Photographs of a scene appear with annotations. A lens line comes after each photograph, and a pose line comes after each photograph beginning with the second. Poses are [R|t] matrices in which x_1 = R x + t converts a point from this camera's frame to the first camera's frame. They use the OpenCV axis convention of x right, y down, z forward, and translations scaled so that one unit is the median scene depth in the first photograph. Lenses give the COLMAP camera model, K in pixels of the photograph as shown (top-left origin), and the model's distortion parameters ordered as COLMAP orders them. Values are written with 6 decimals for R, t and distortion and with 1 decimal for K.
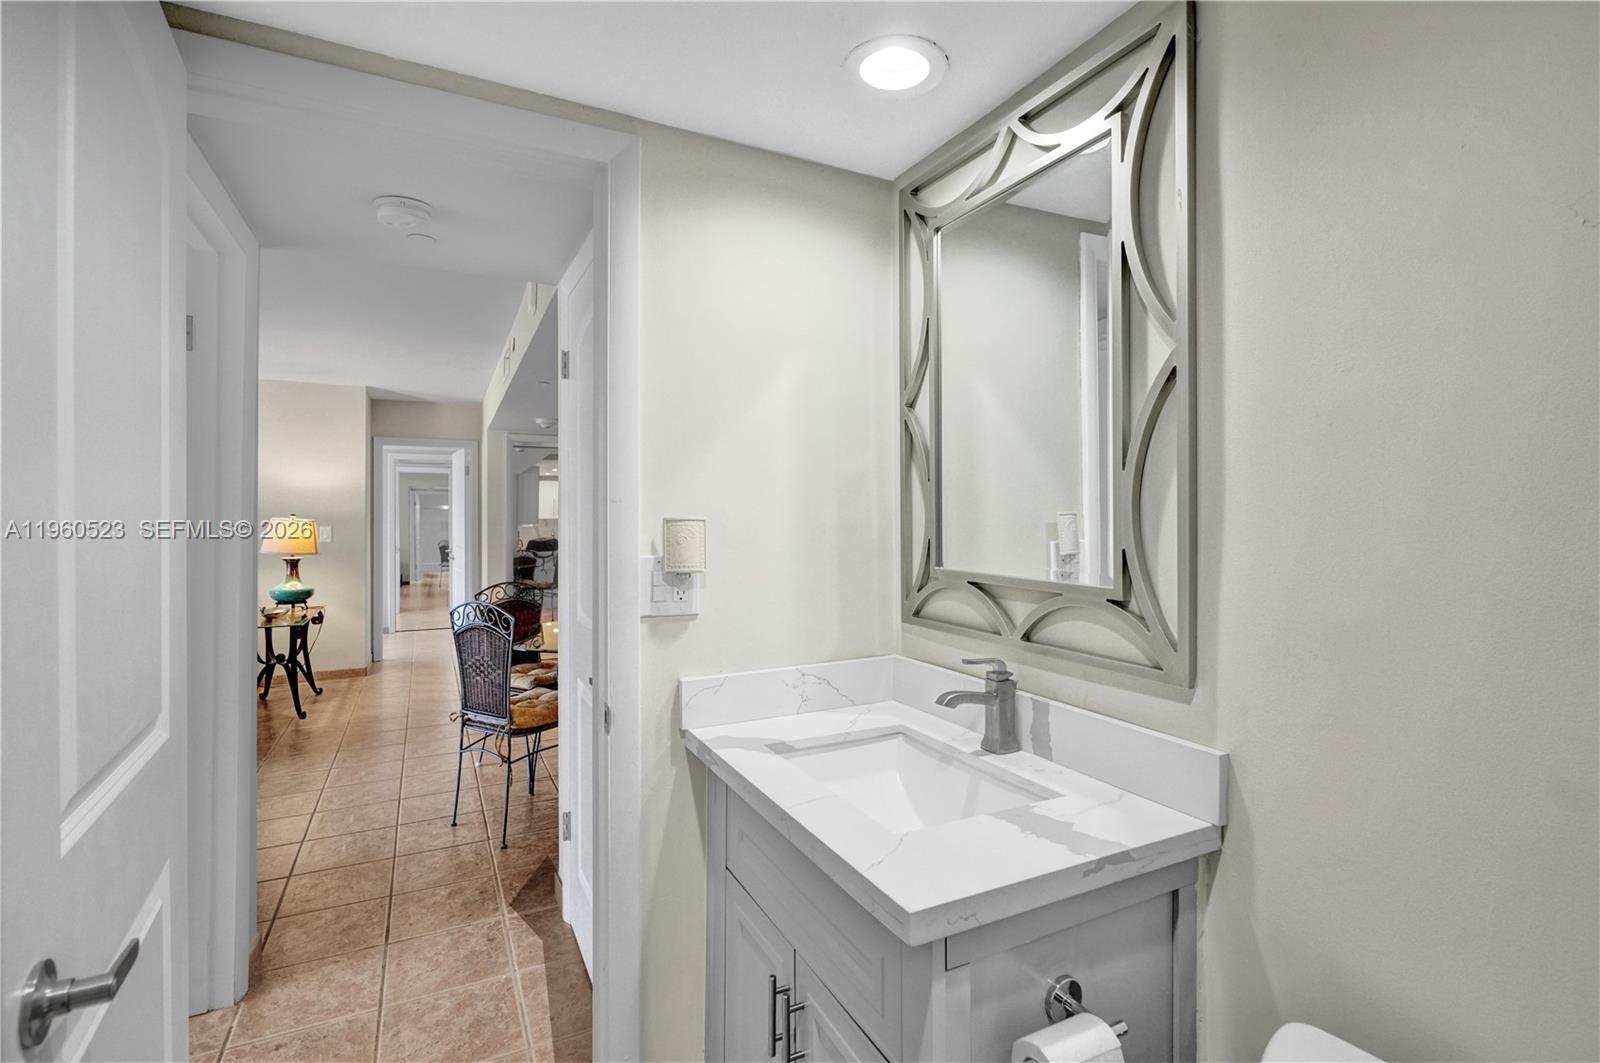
lens RADIAL K [[756.9, 0, 806.3], [0, 756.9, 510.6], [0, 0, 1]] dist [-0.006394, 0.000033]
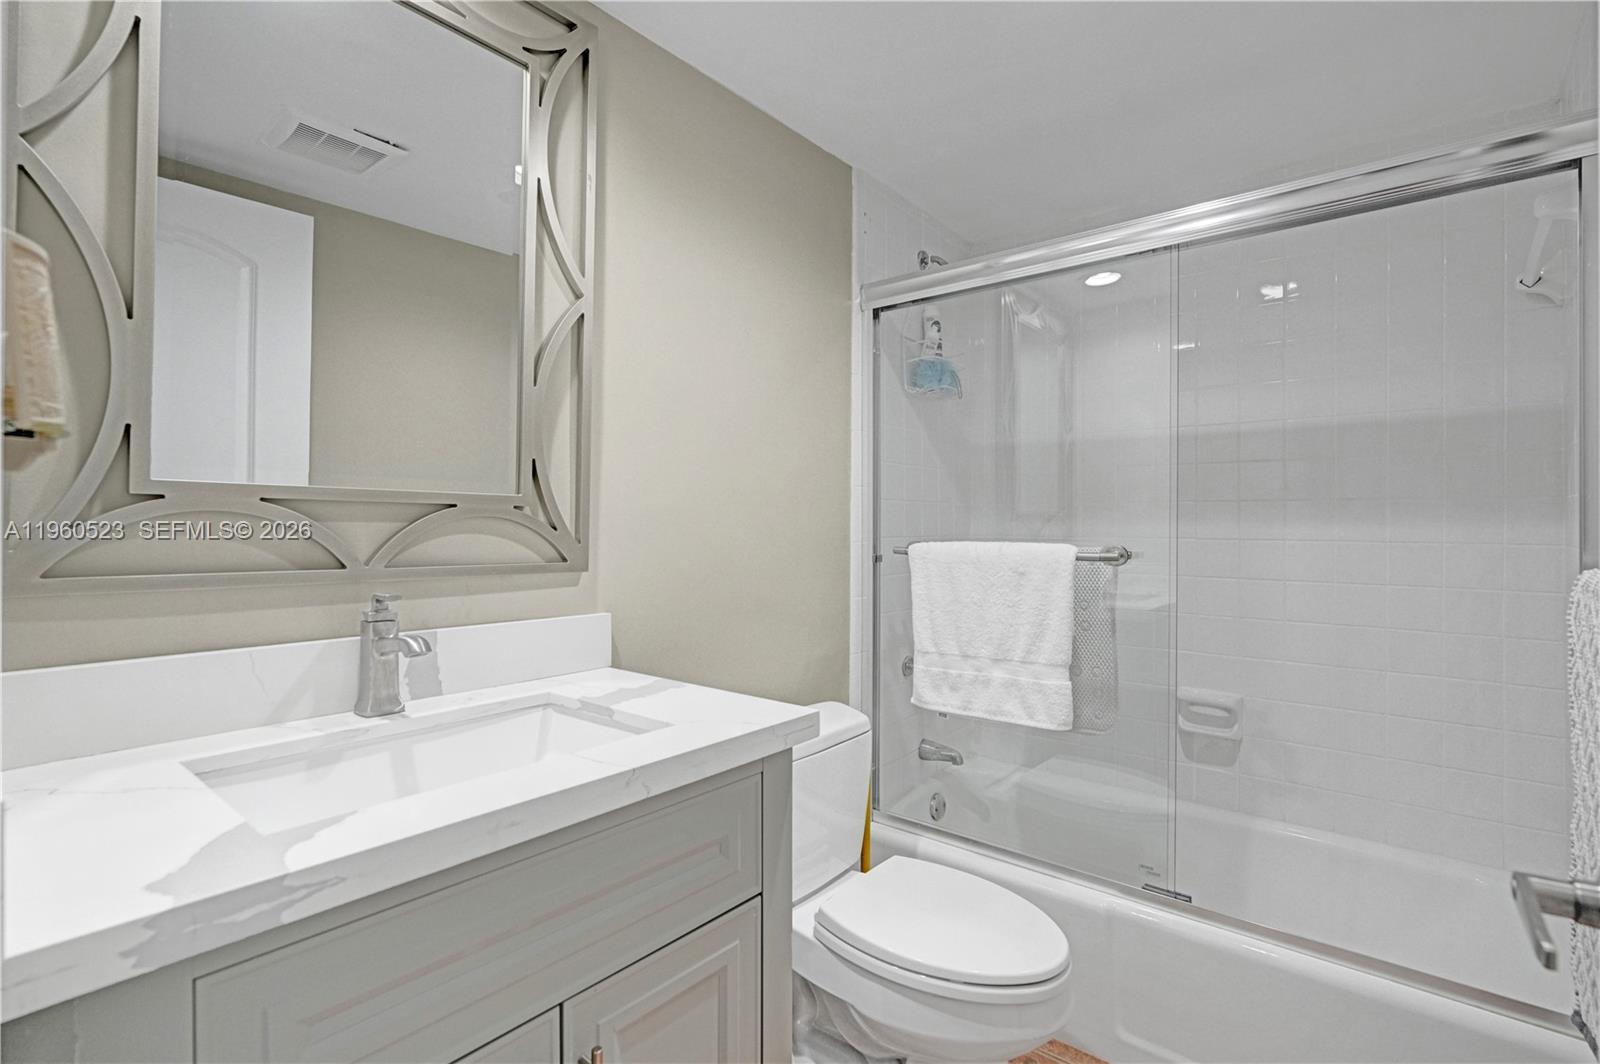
lens RADIAL K [[756.9, 0, 806.3], [0, 756.9, 511.1], [0, 0, 1]] dist [-0.006394, 0.000033]
pose [[-0.409043, 0.022743, 0.912232, -0.719070], [-0.009299, 0.999534, -0.029089, 0.153171], [-0.912468, -0.020381, -0.408641, 1.077617]]
